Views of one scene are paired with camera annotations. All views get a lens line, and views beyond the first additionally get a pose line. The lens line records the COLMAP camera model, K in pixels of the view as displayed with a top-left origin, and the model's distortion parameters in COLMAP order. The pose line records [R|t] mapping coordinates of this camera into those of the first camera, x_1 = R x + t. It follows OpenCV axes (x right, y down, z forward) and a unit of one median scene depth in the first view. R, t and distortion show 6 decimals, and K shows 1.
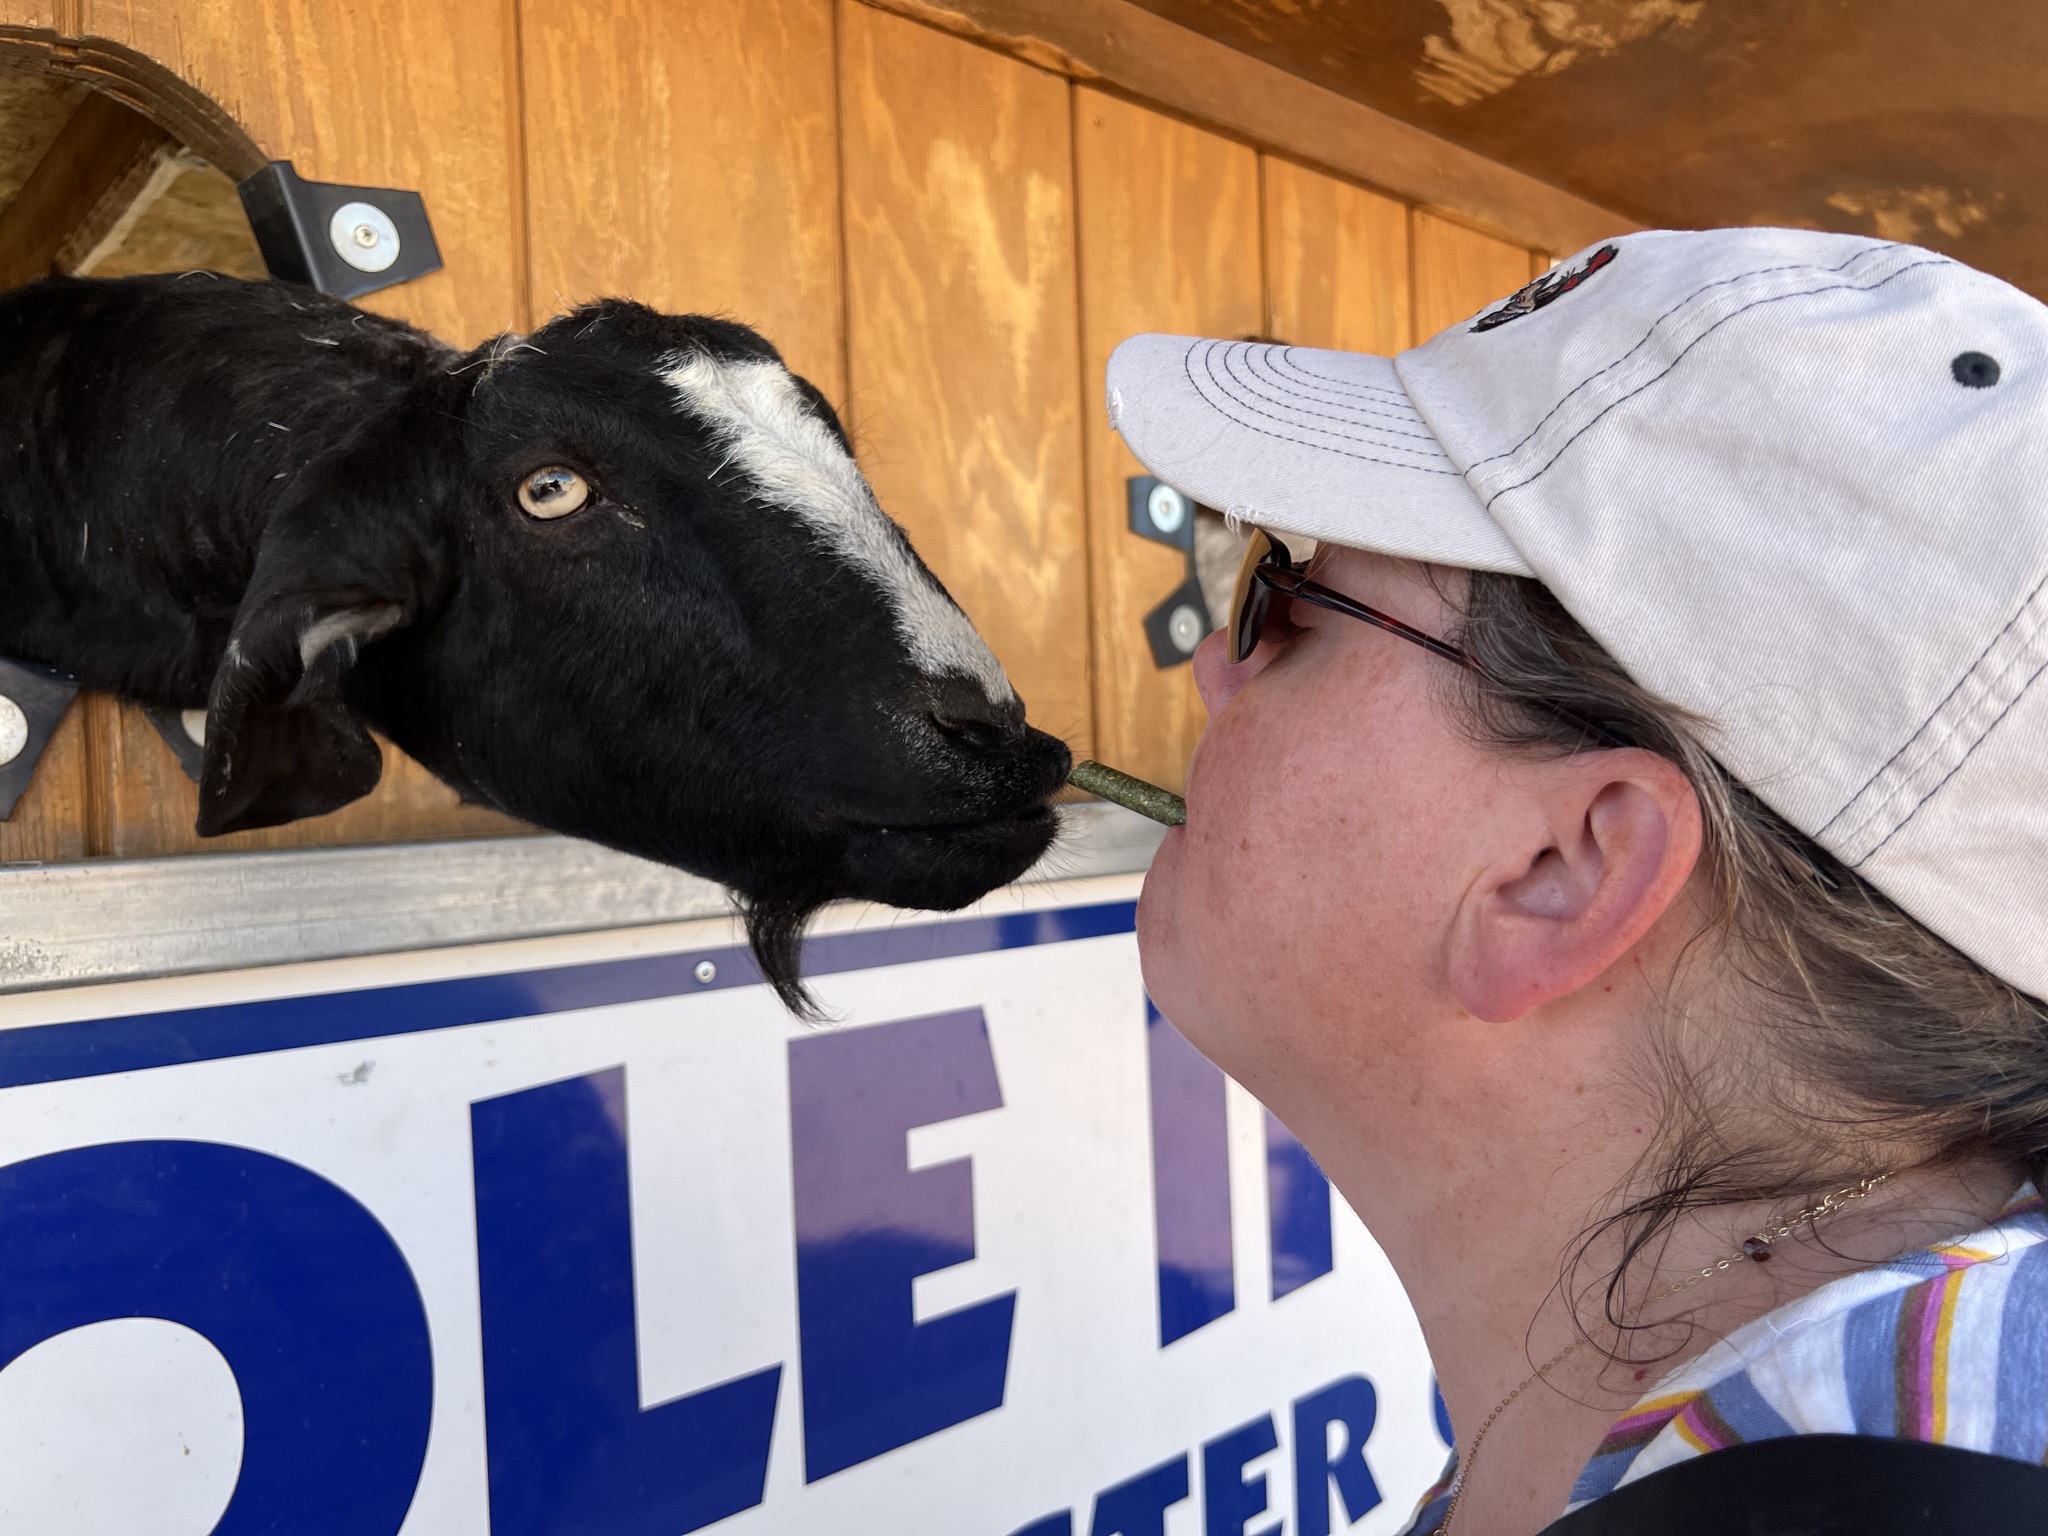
lens RADIAL K [[1552.3, 0, 1023.0], [0, 1552.3, 795.9], [0, 0, 1]] dist [0.009604, -0.011193]
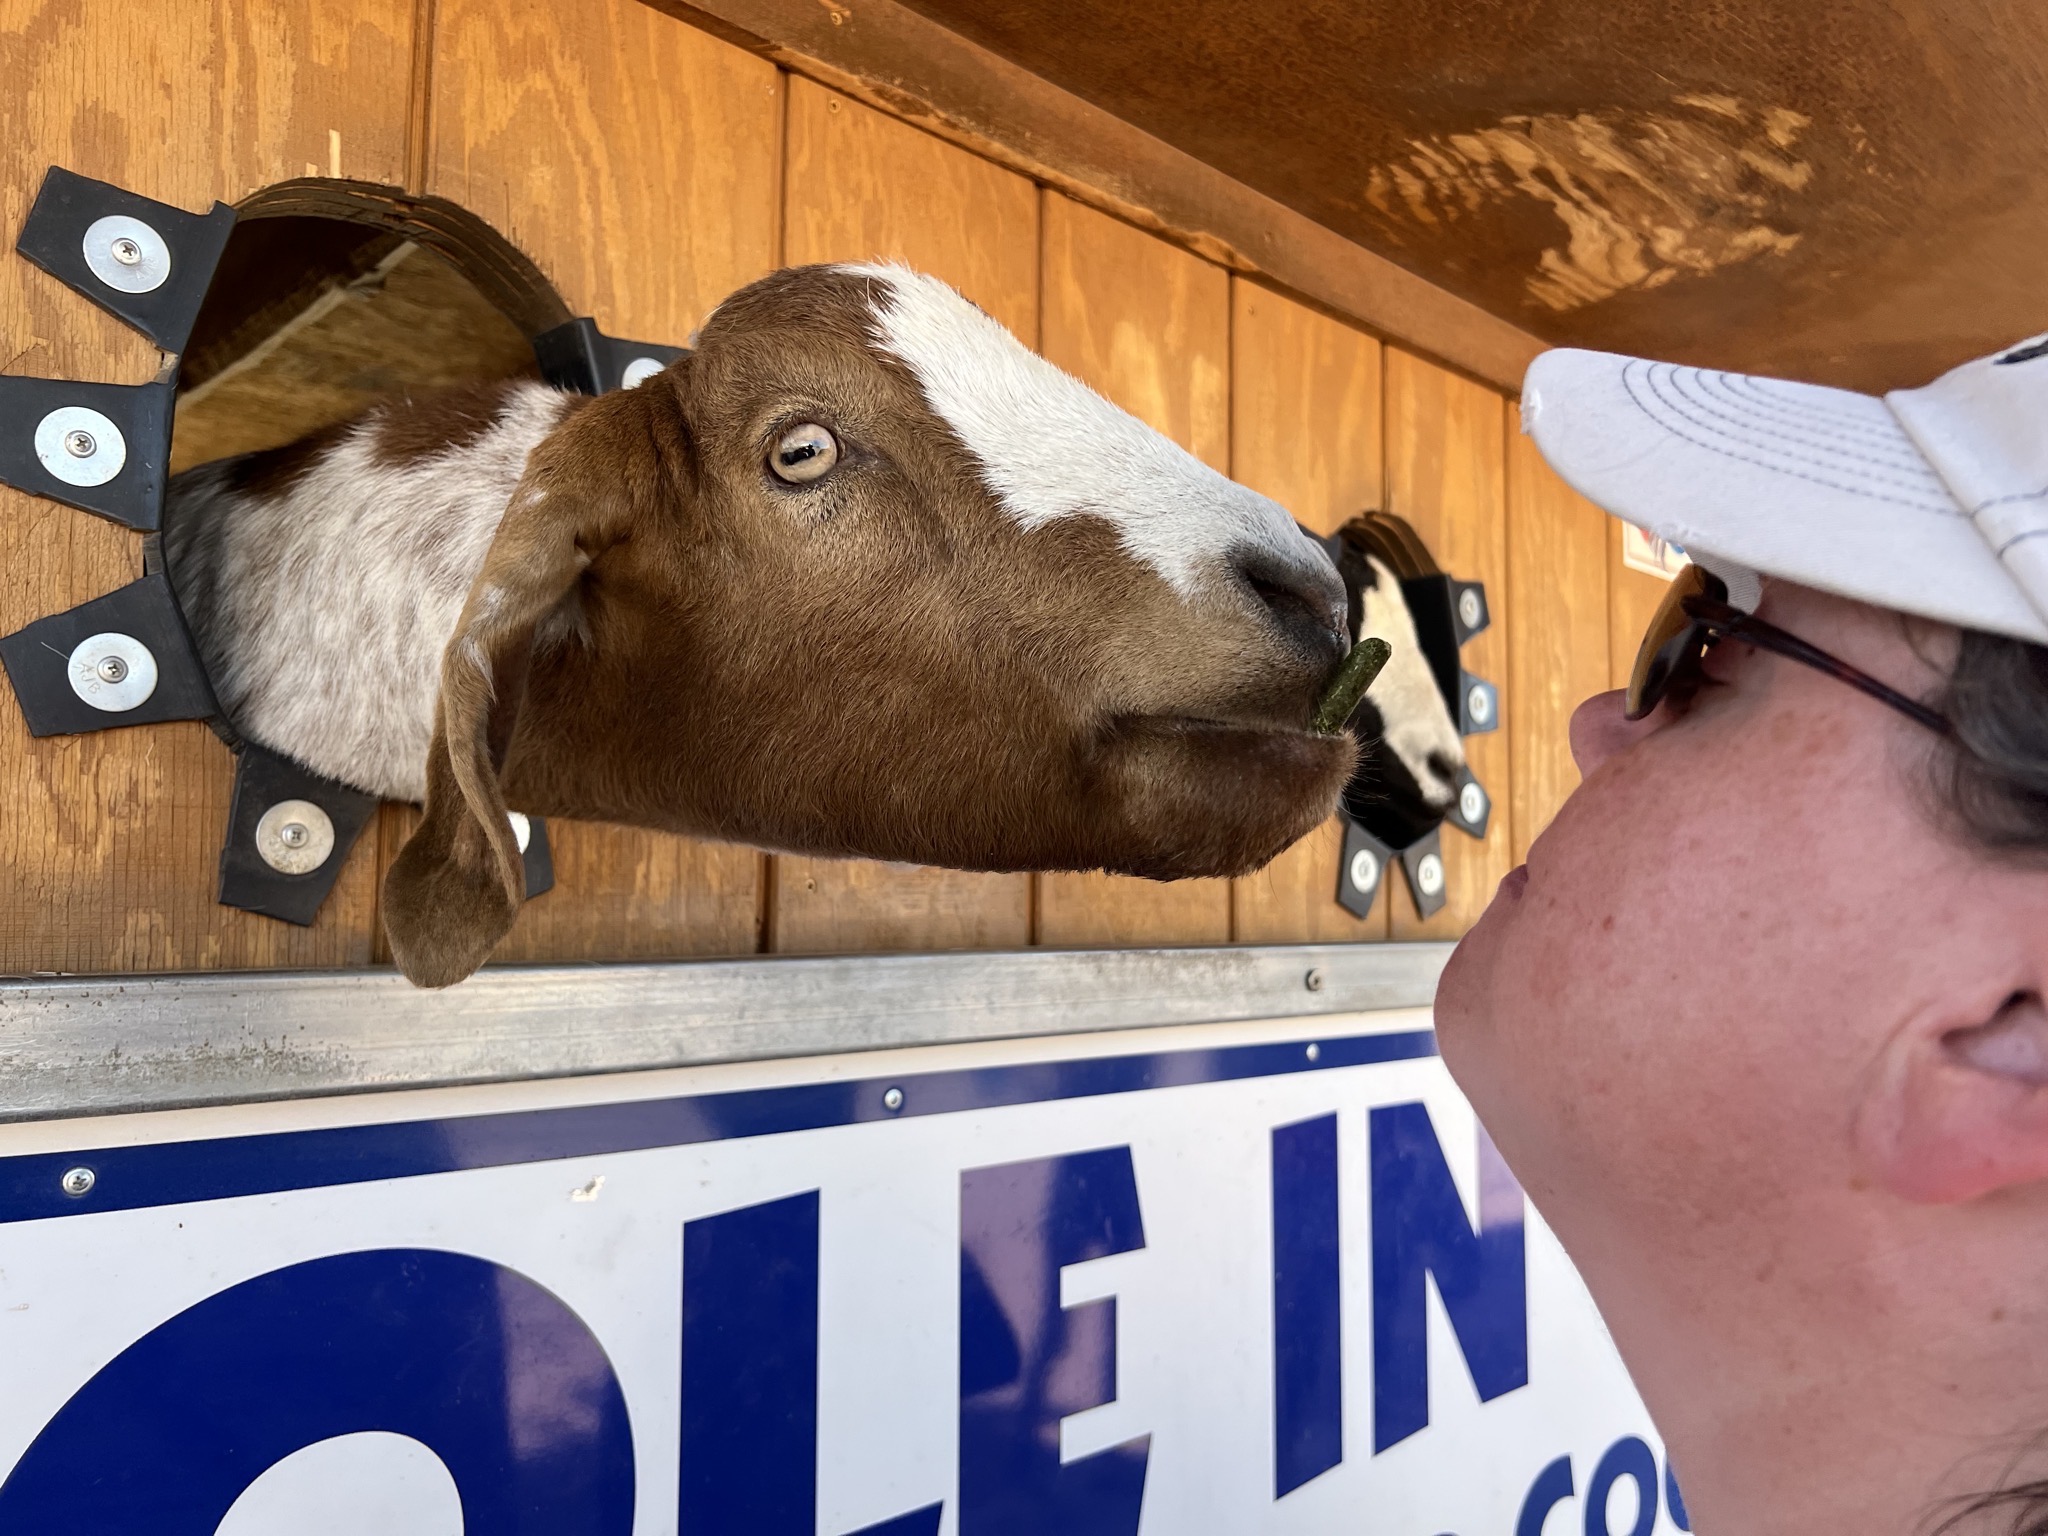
lens RADIAL K [[1562.9, 0, 1019.2], [0, 1562.9, 780.3], [0, 0, 1]] dist [0.031958, -0.044286]
pose [[0.998071, 0.045486, 0.042242, -0.157394], [-0.041256, 0.994514, -0.096127, 0.000066], [-0.046382, 0.094199, 0.994472, -0.043621]]
